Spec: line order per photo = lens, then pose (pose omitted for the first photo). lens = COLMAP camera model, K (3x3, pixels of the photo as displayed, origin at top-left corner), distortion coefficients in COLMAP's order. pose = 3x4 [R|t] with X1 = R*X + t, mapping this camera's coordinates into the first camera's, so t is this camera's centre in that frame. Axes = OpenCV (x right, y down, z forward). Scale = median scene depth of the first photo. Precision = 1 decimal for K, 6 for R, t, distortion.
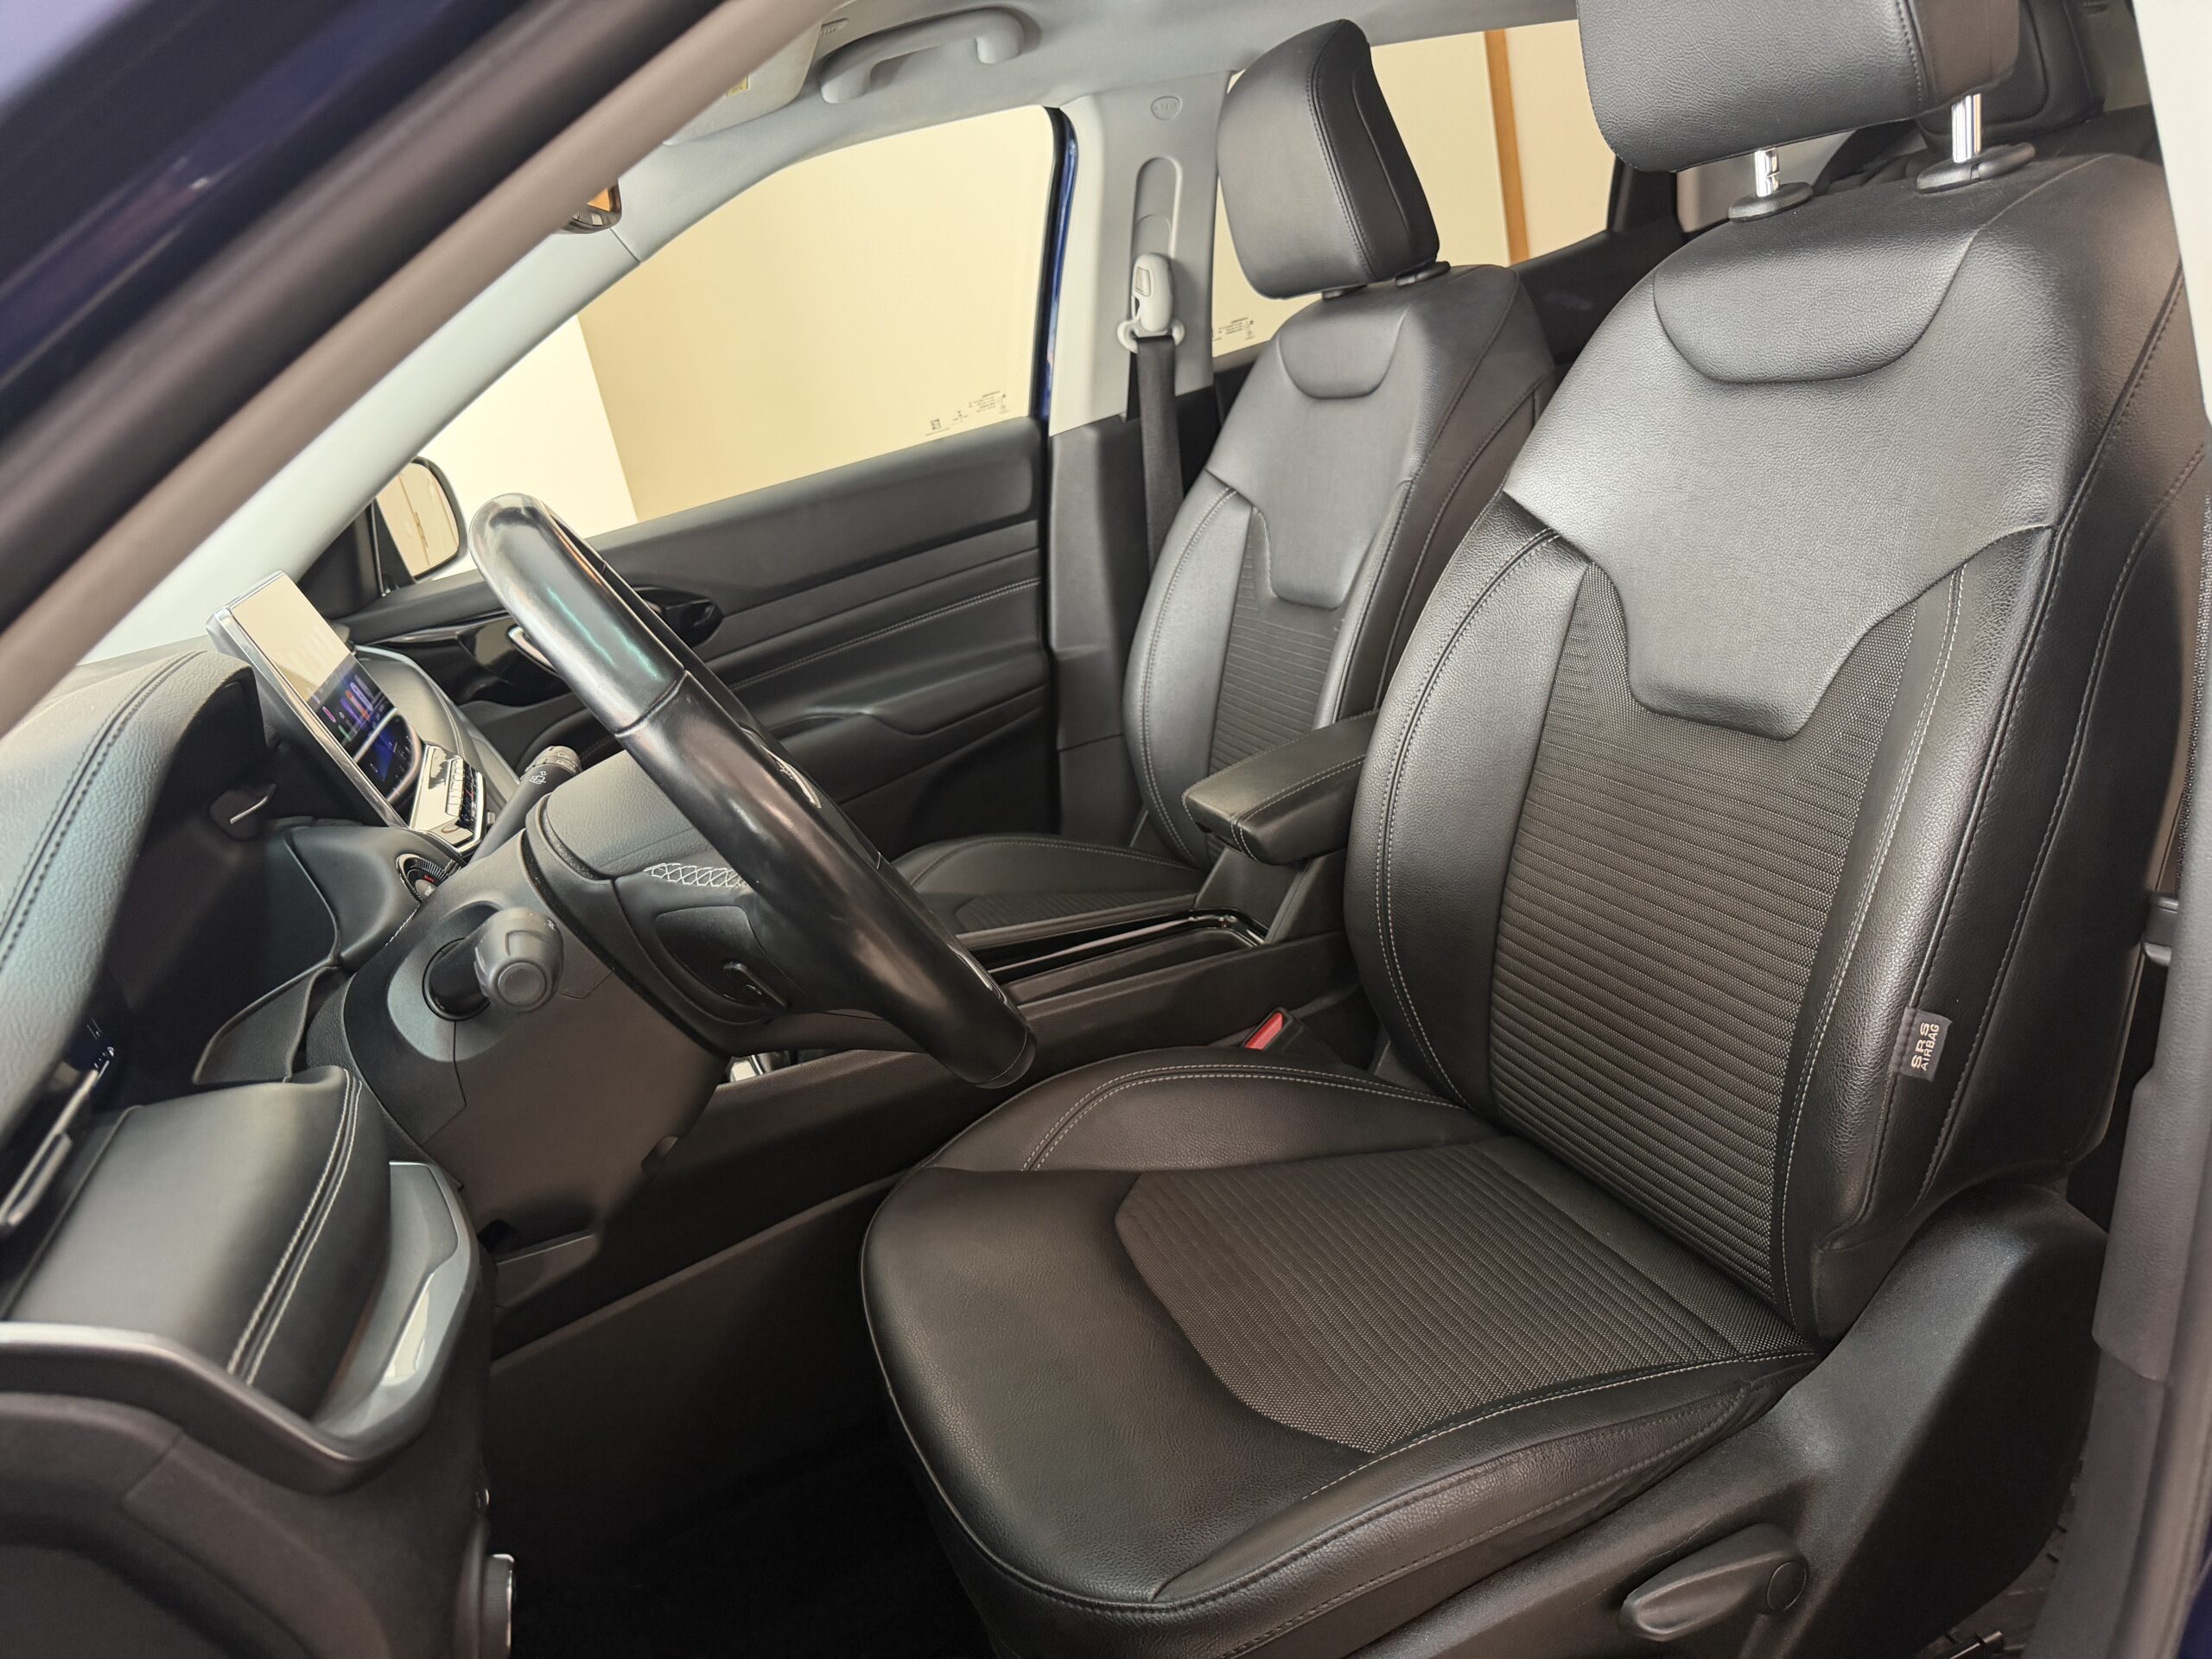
lens RADIAL K [[1436.1, 0, 1100.7], [0, 1436.1, 875.0], [0, 0, 1]] dist [-0.015568, -0.001392]
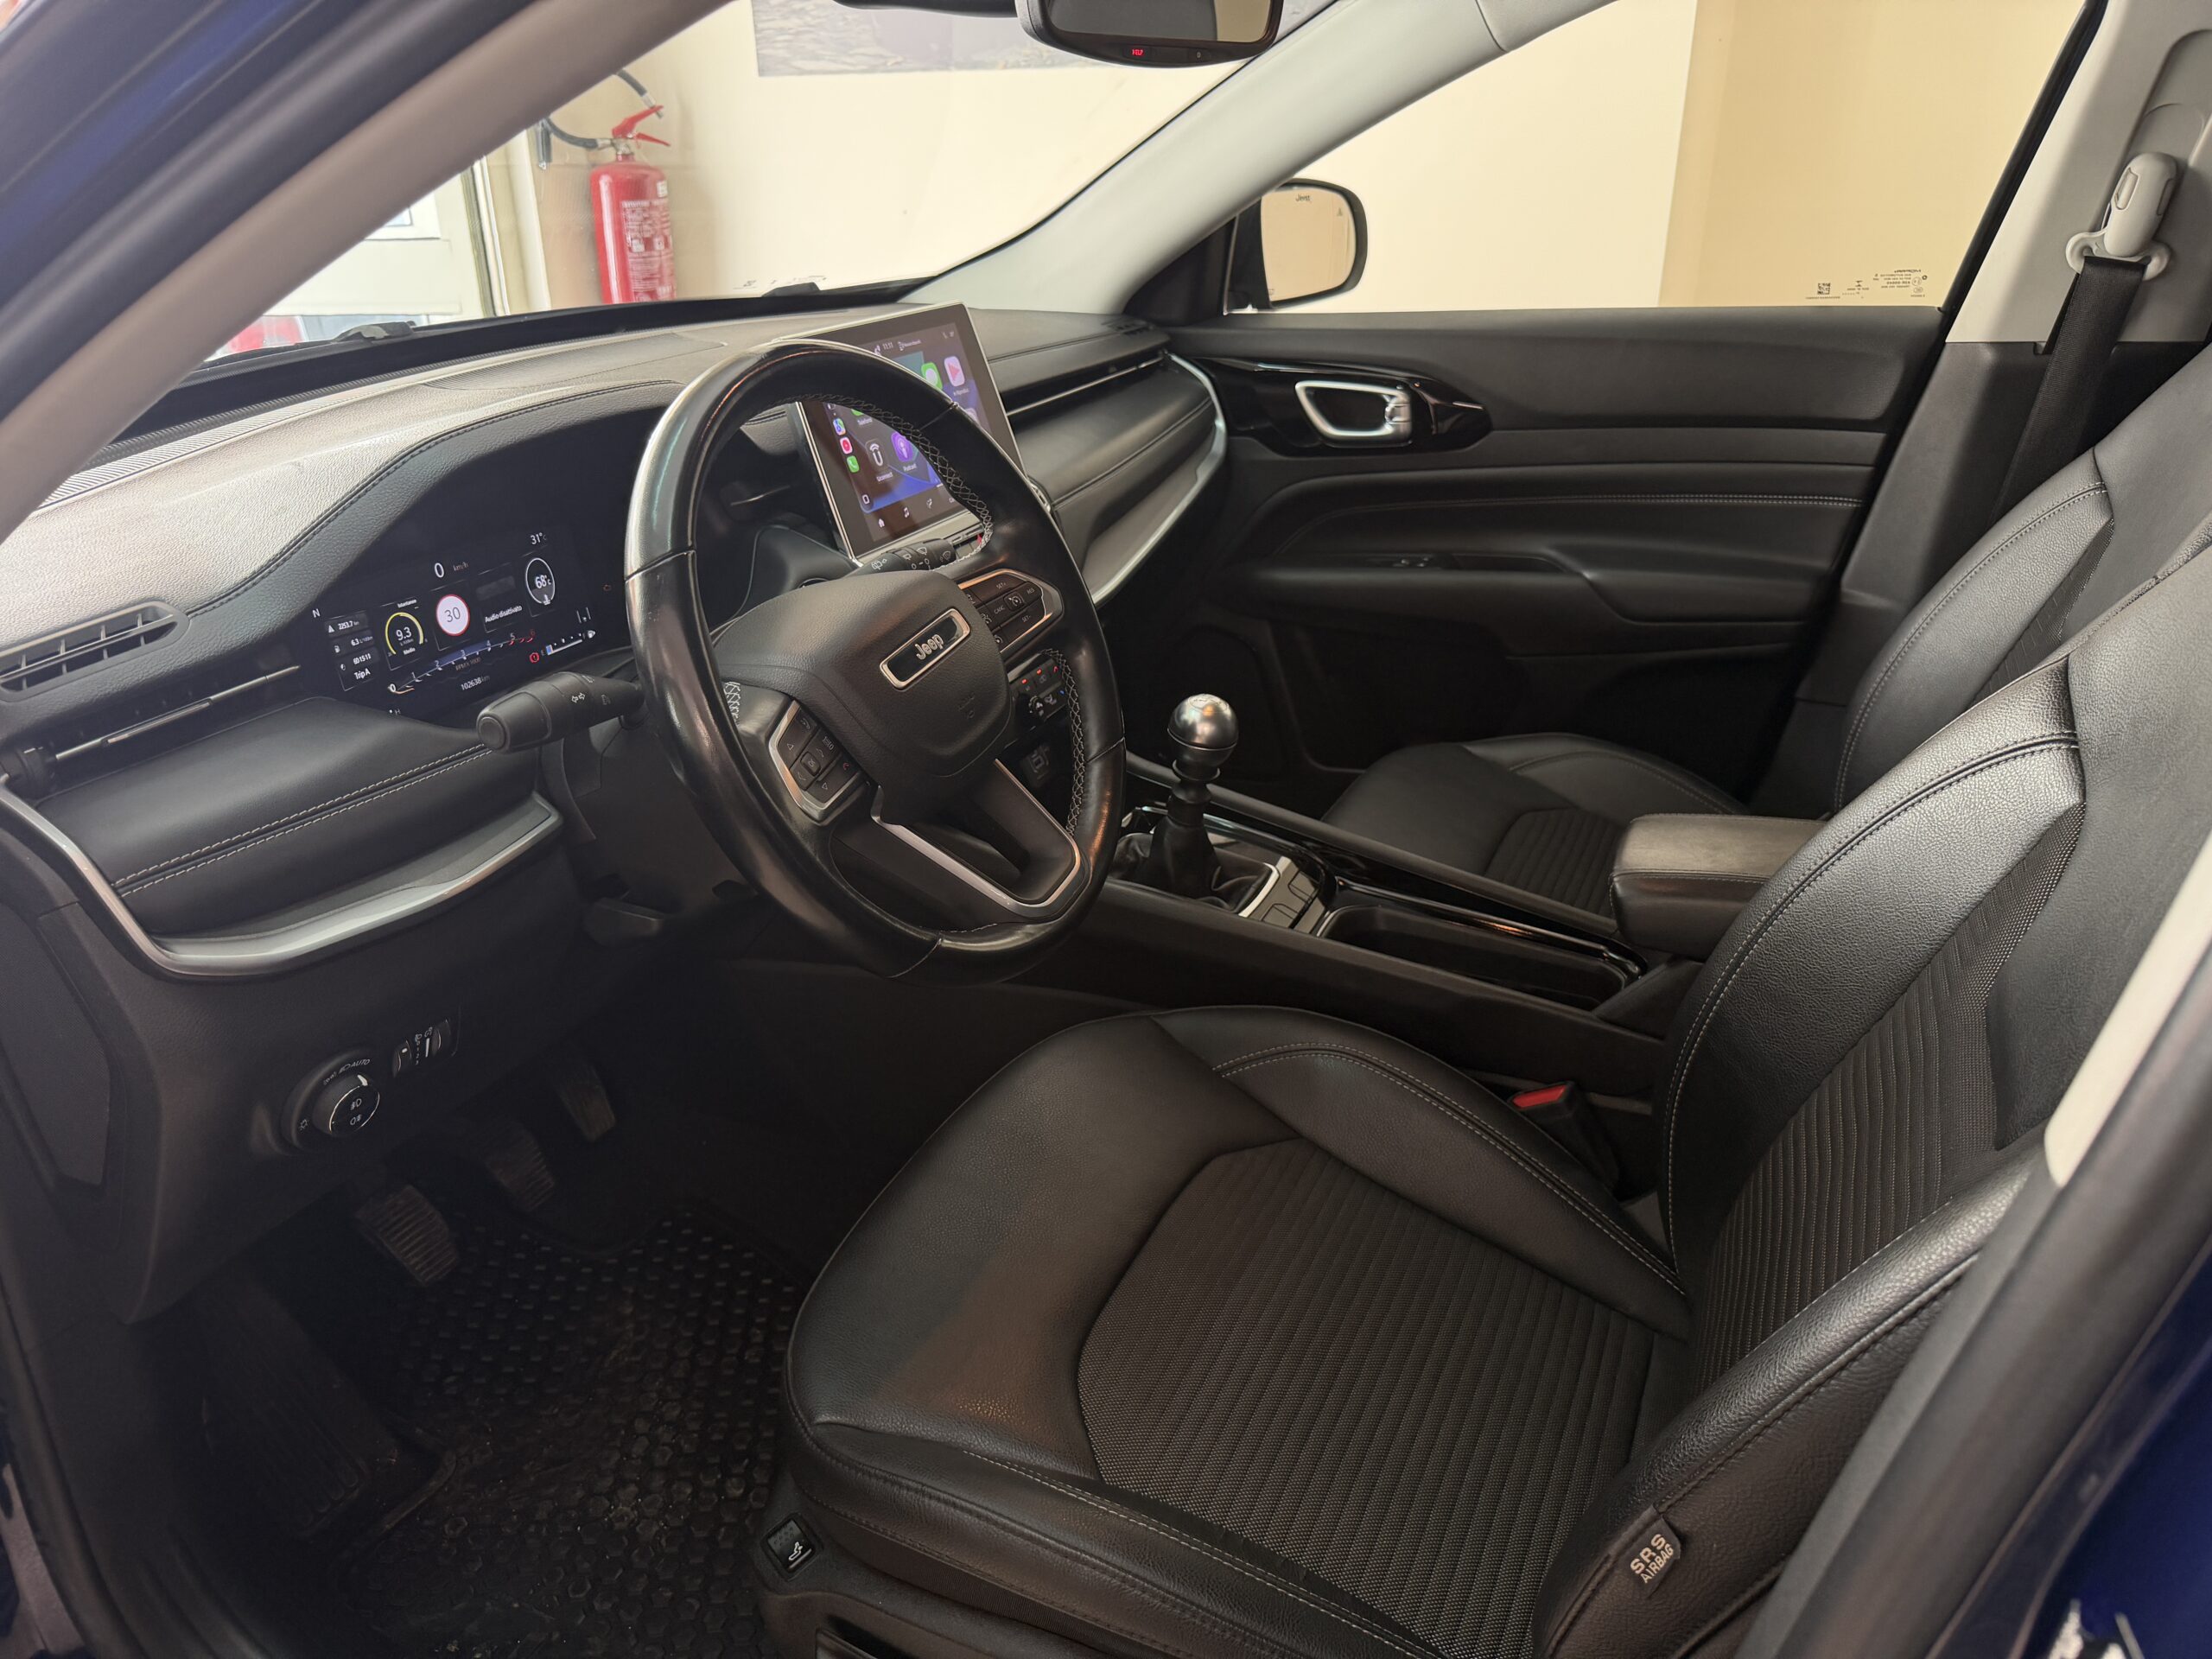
lens RADIAL K [[1436.1, 0, 1100.7], [0, 1436.1, 875.0], [0, 0, 1]] dist [-0.015568, -0.001392]
pose [[0.747072, 0.464871, -0.475162, 0.140353], [-0.377320, 0.885042, 0.272635, -0.080061], [0.547279, -0.024390, 0.836595, 0.045999]]
